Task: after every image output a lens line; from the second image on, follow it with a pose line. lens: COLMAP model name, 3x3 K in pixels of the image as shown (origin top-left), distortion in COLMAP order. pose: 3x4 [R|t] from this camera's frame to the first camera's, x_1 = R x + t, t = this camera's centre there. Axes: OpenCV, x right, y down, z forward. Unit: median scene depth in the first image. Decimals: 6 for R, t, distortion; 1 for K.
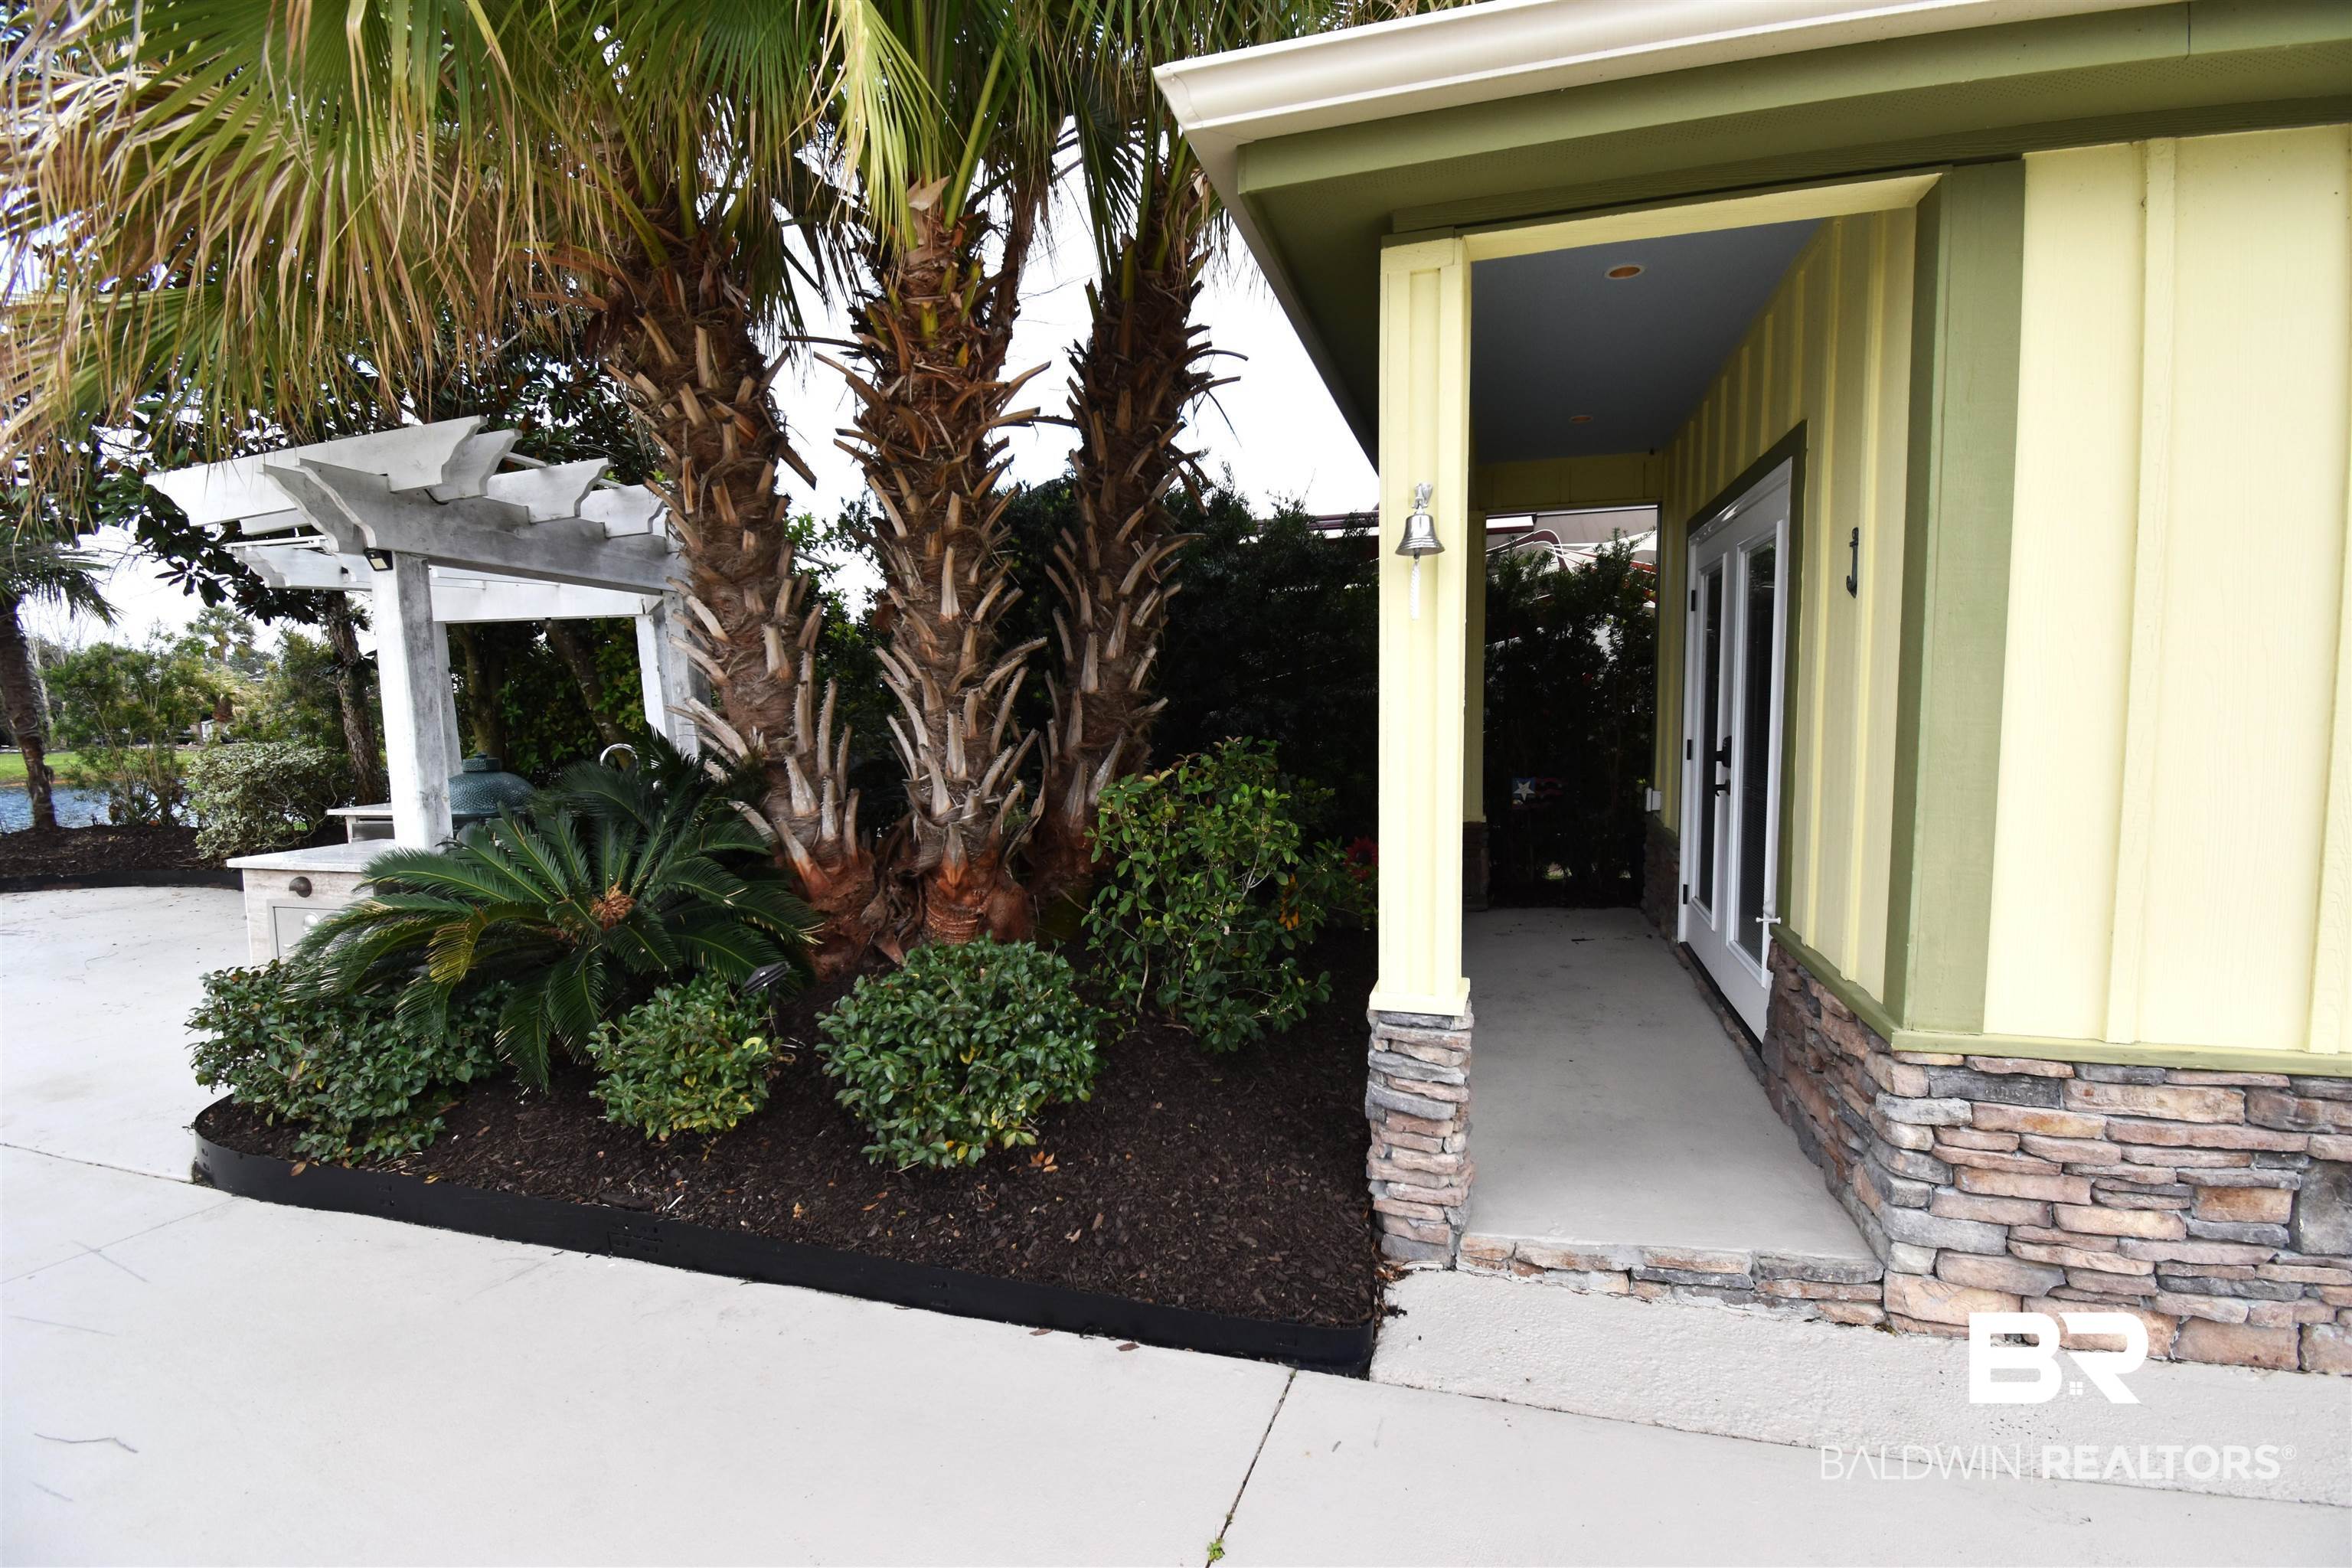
lens RADIAL K [[1021.4, 0, 1175.4], [0, 1021.4, 758.0], [0, 0, 1]] dist [-0.016399, -0.000065]
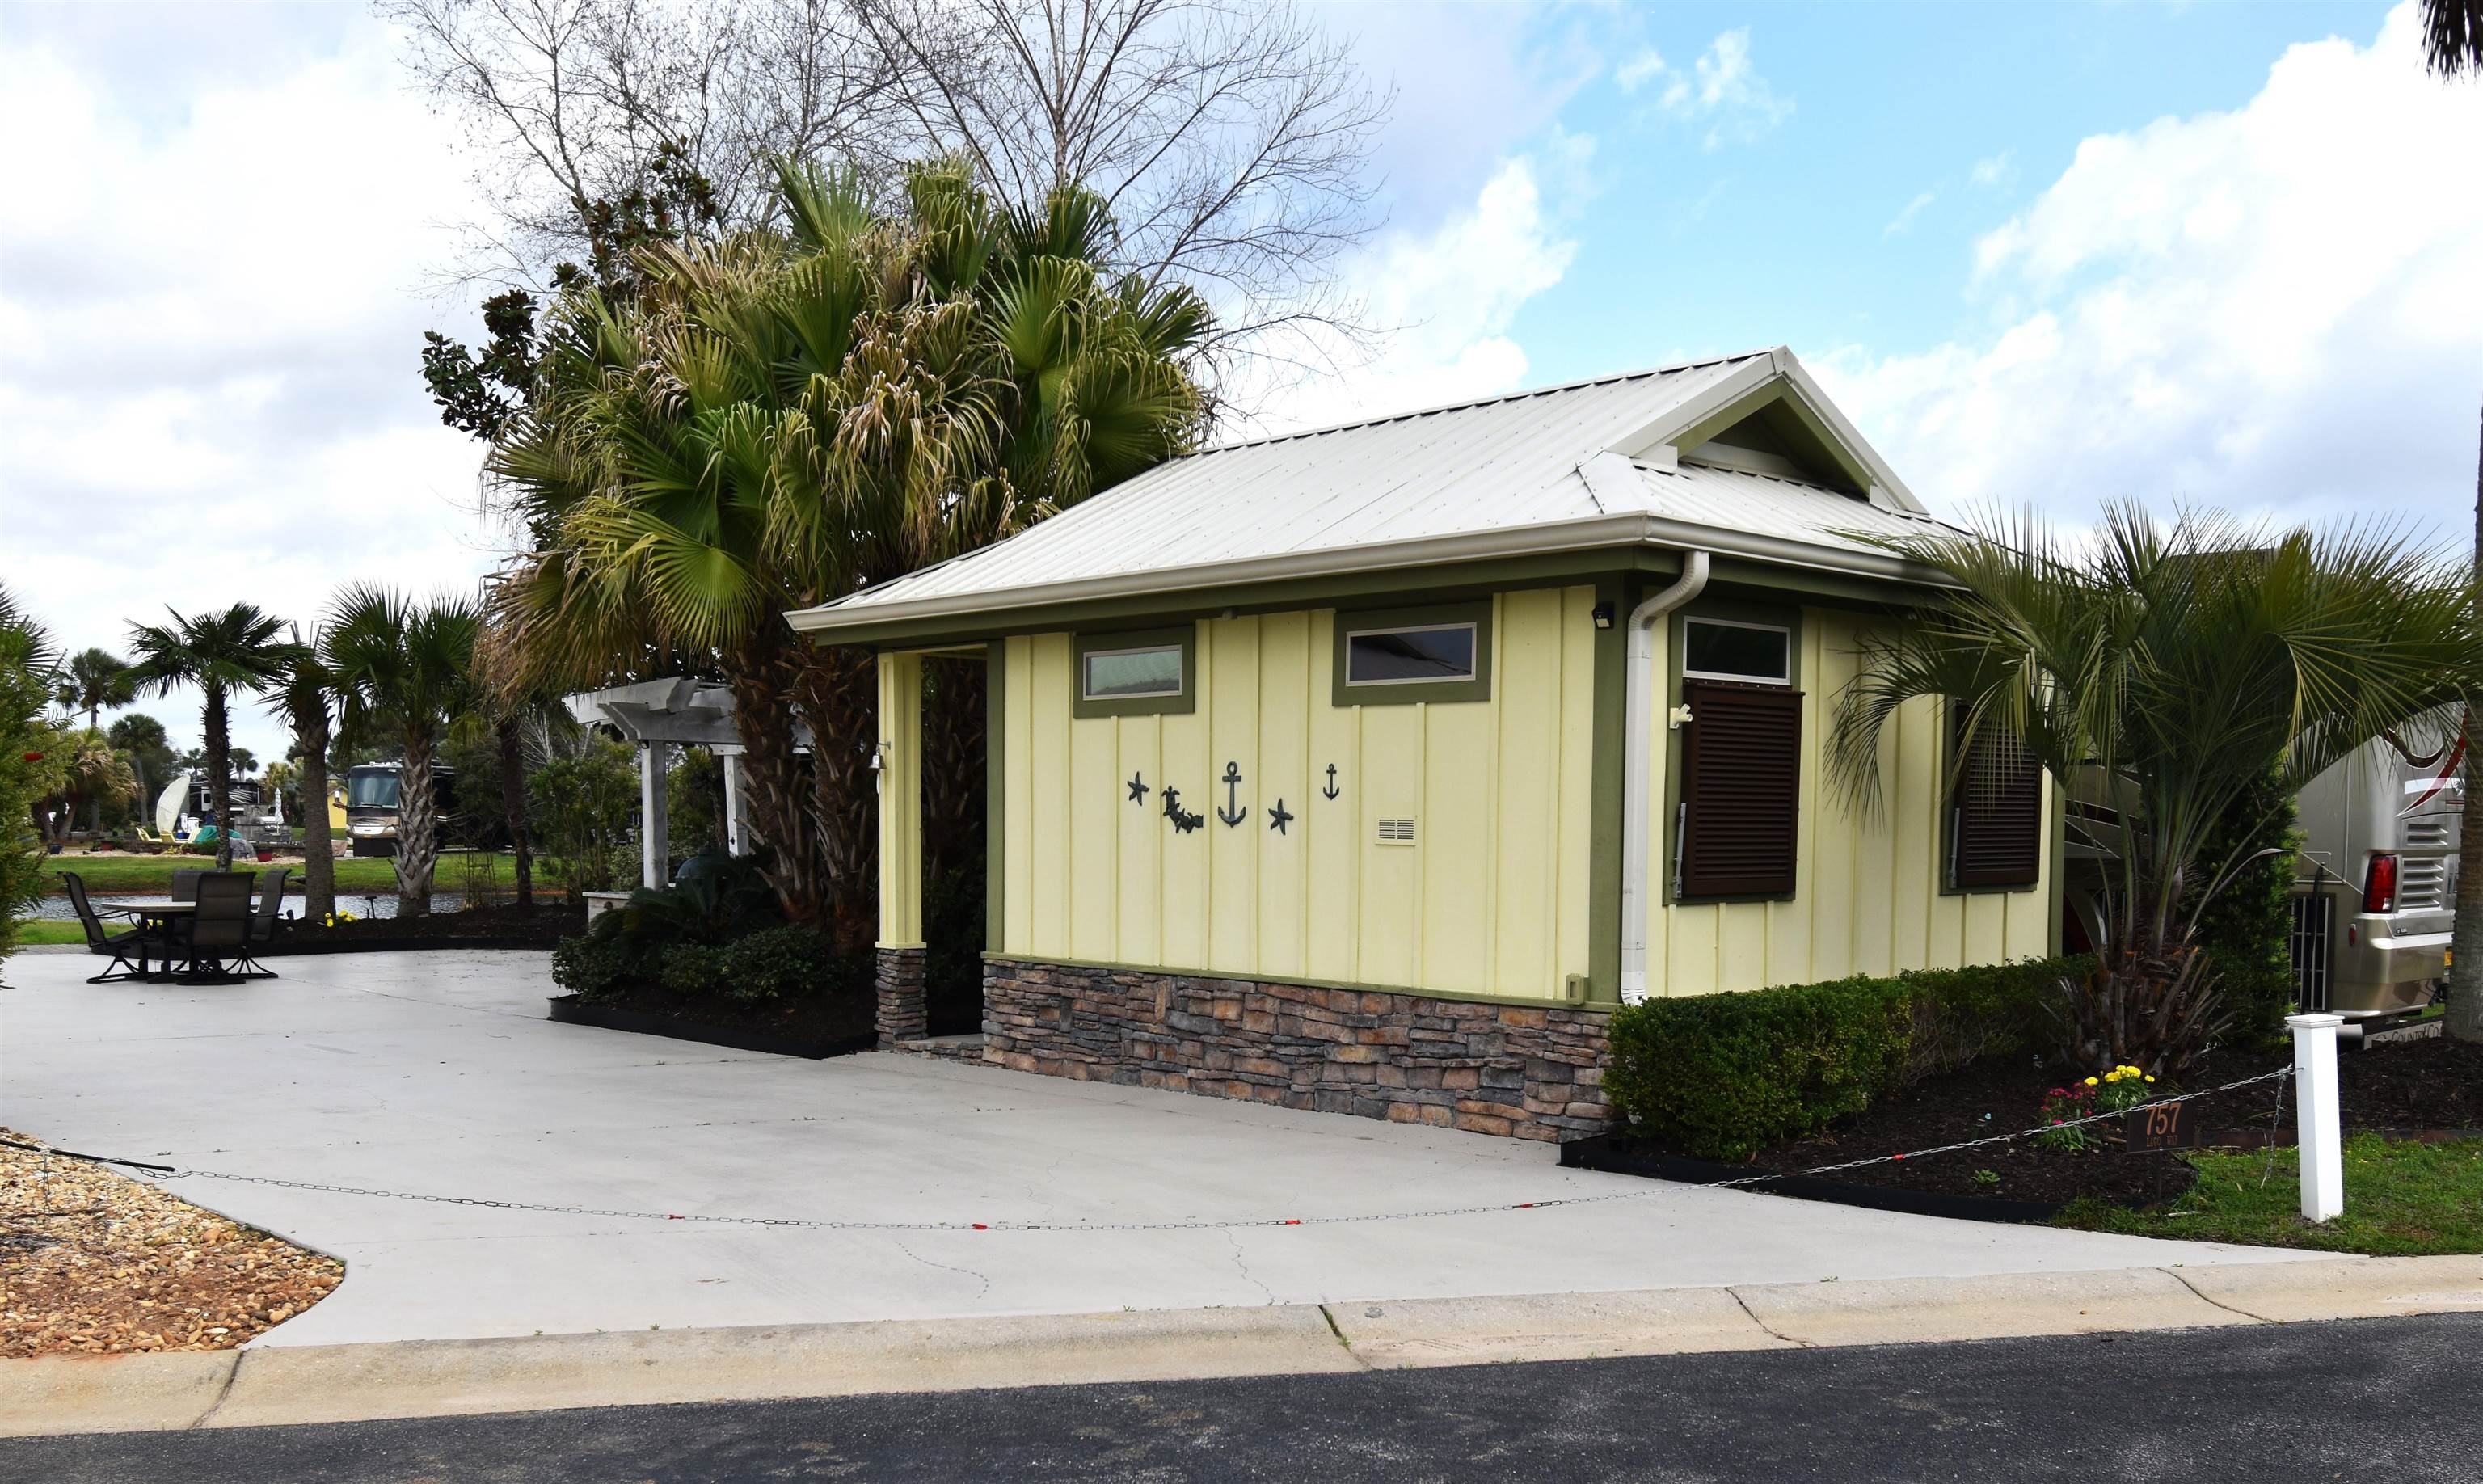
lens RADIAL K [[2145.3, 0, 1241.5], [0, 2145.3, 742.0], [0, 0, 1]] dist [-0.000667, 0.000684]
pose [[0.856858, 0.000613, -0.515552, 2.559062], [-0.049707, 0.995439, -0.081431, 0.092638], [0.513151, 0.095401, 0.852980, -2.137779]]
